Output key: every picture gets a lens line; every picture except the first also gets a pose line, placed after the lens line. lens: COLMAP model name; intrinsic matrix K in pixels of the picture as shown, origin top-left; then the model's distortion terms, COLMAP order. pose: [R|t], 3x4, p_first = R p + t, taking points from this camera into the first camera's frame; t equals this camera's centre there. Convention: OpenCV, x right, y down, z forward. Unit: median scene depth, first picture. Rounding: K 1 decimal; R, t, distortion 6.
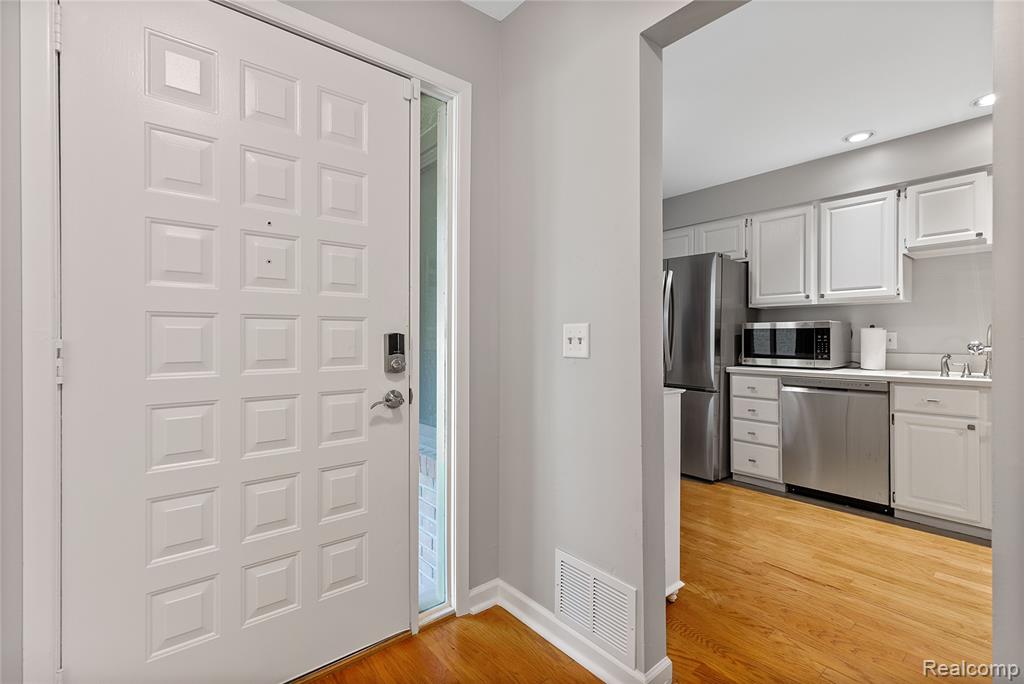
lens RADIAL K [[478.0, 0, 520.8], [0, 478.0, 338.1], [0, 0, 1]] dist [0.003198, 0.001196]
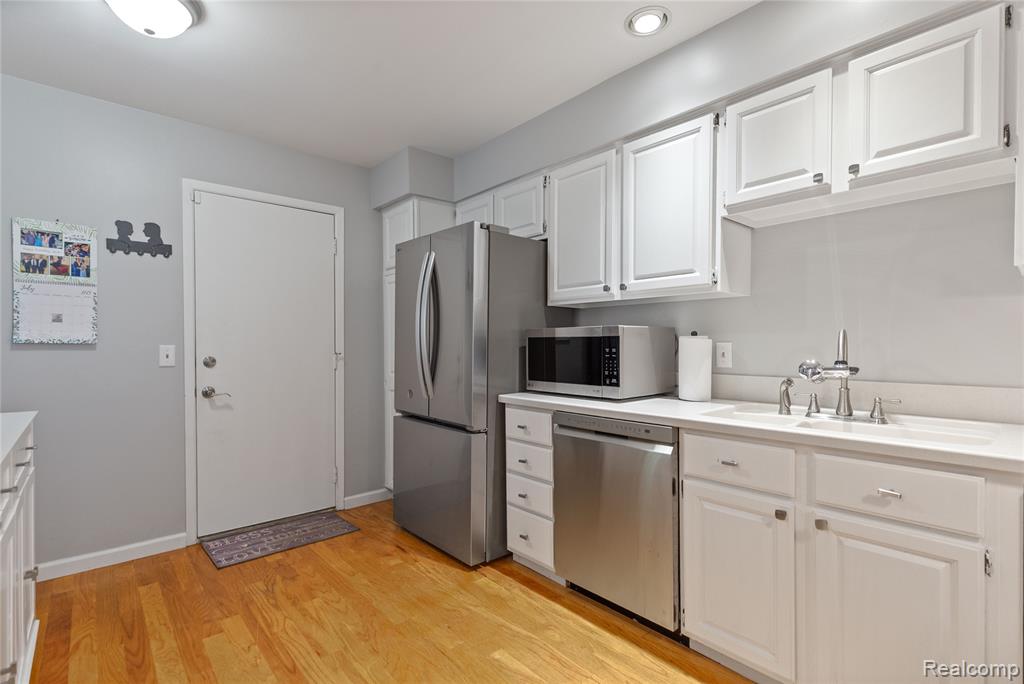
lens RADIAL K [[478.0, 0, 543.5], [0, 478.0, 350.3], [0, 0, 1]] dist [0.003198, 0.001196]
pose [[0.999846, -0.006059, 0.016449, 0.526109], [0.005780, 0.999840, 0.016935, -0.014016], [-0.016549, -0.016838, 0.999721, 0.360920]]
